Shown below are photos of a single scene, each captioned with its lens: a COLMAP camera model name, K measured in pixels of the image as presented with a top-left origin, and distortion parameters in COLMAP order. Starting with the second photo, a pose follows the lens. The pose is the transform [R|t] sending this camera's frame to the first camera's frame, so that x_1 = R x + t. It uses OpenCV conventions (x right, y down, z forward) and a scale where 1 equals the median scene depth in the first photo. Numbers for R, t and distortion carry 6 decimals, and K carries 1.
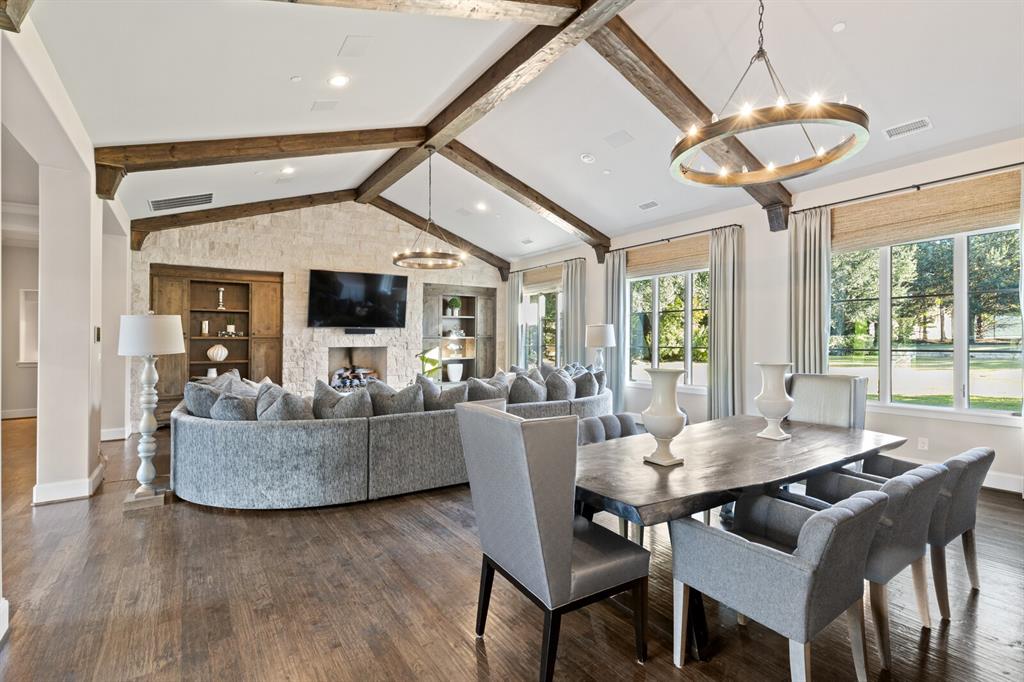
lens RADIAL K [[468.3, 0, 512.0], [0, 468.3, 335.6], [0, 0, 1]] dist [-0.000677, 0.000062]
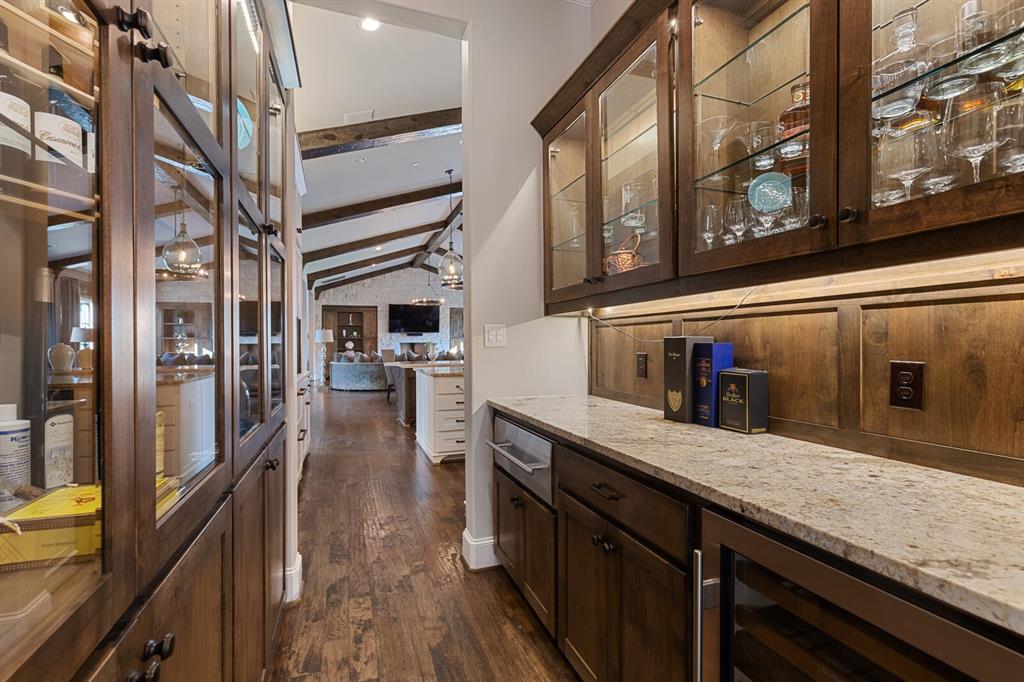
lens RADIAL K [[457.5, 0, 506.9], [0, 457.5, 343.7], [0, 0, 1]] dist [0.001209, 0.000488]
pose [[0.965124, -0.000764, -0.261792, 0.554316], [0.003887, 0.999927, 0.011410, 0.009321], [0.261764, -0.012030, 0.965057, -0.748432]]
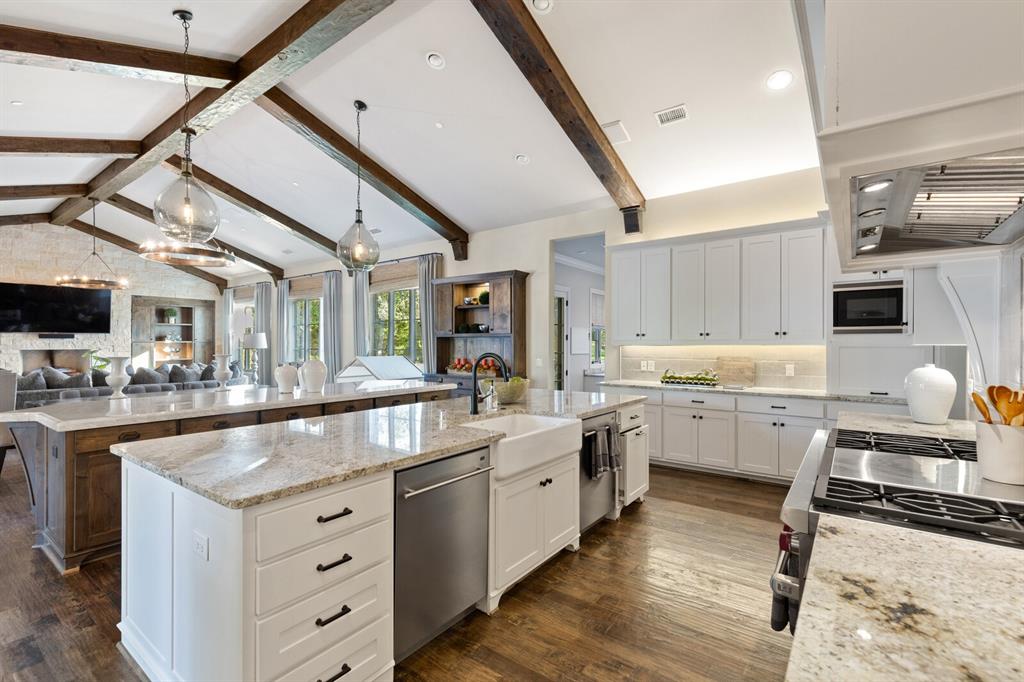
lens RADIAL K [[457.5, 0, 506.9], [0, 457.5, 343.7], [0, 0, 1]] dist [0.001209, 0.000488]
pose [[0.945737, 0.001732, 0.324929, 0.372305], [-0.004925, 0.999947, 0.009003, -0.006050], [-0.324897, -0.010115, 0.945695, -0.447686]]
